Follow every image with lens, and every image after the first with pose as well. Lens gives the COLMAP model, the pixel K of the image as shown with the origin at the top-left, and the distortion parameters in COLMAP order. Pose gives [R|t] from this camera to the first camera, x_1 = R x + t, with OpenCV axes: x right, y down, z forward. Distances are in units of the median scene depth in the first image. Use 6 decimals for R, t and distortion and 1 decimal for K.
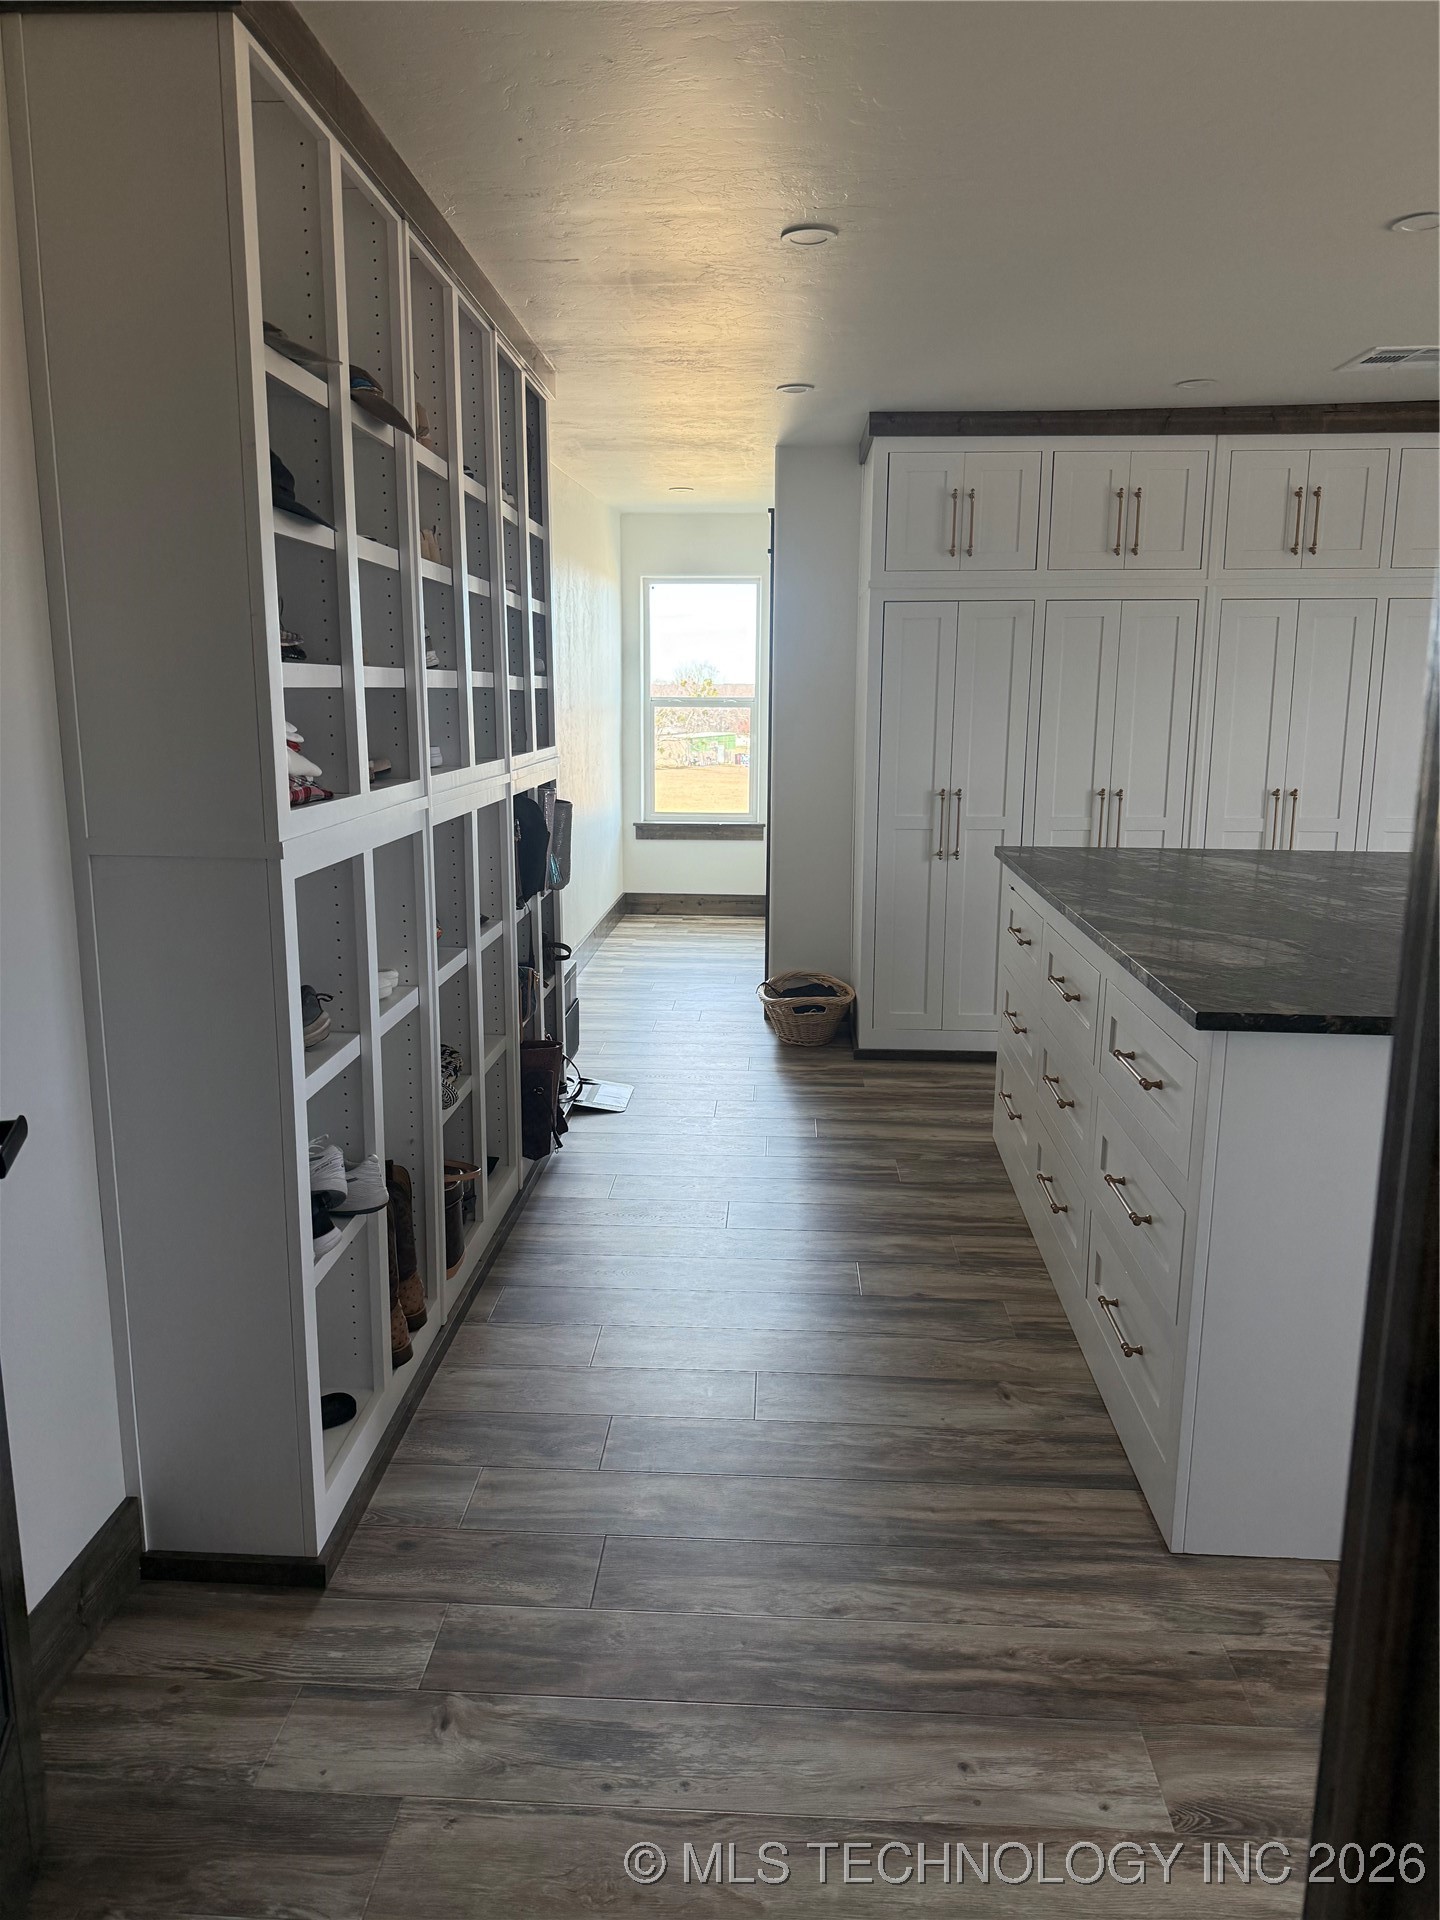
lens RADIAL K [[1375.1, 0, 720.0], [0, 1375.1, 960.0], [0, 0, 1]] dist [-0.056056, -0.001011]
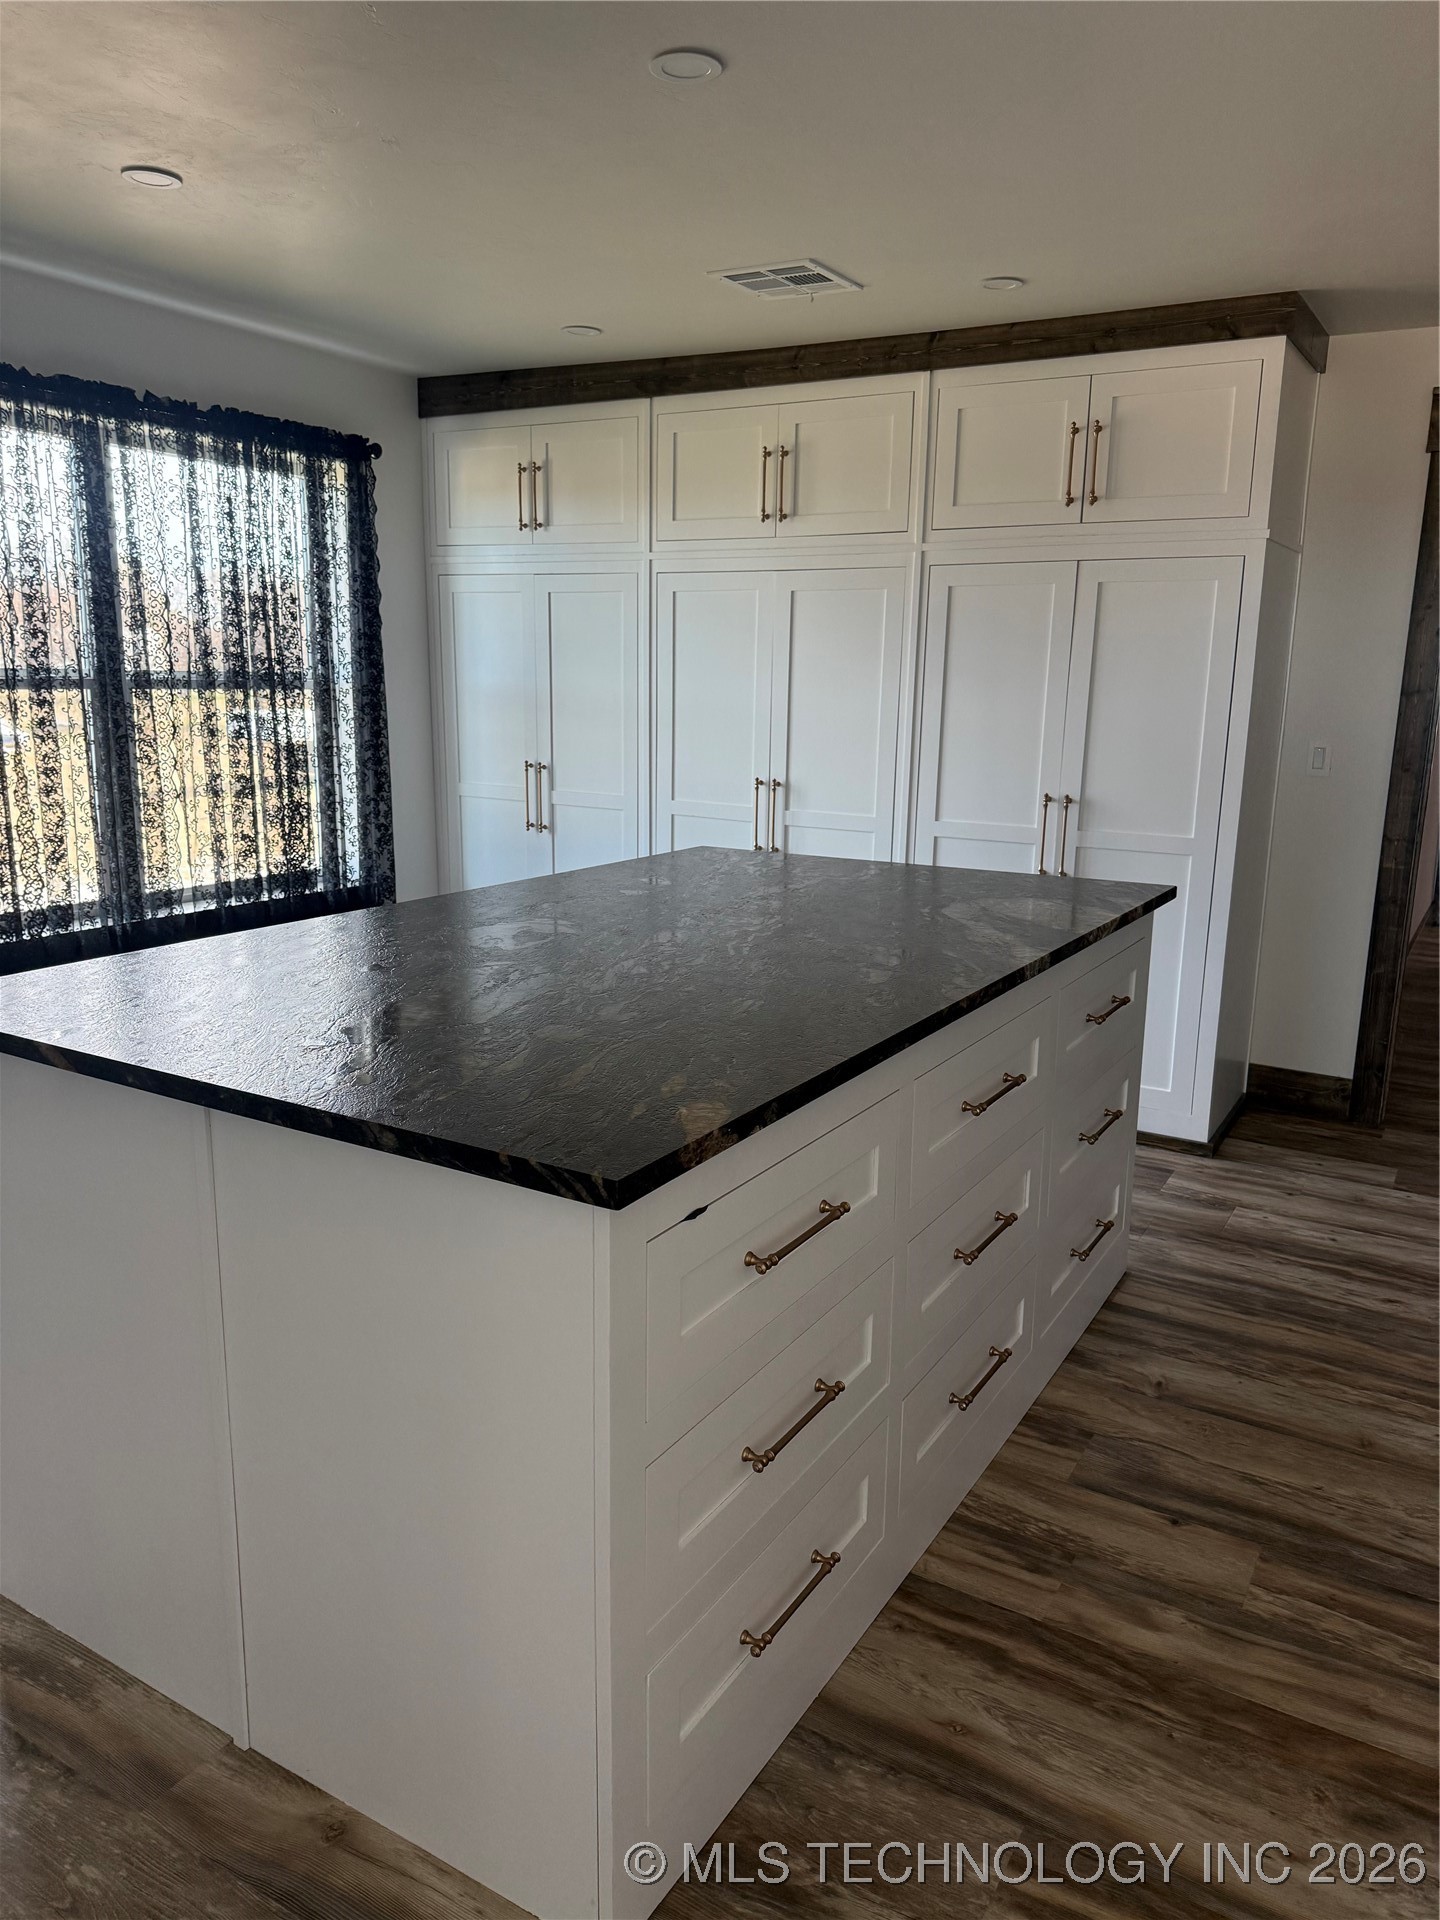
lens RADIAL K [[1375.1, 0, 720.0], [0, 1375.1, 960.0], [0, 0, 1]] dist [-0.056056, -0.001011]
pose [[-0.882505, -0.116812, 0.455566, 0.077577], [0.077499, 0.919302, 0.385846, -0.352594], [-0.463875, 0.375817, -0.802236, 1.771066]]
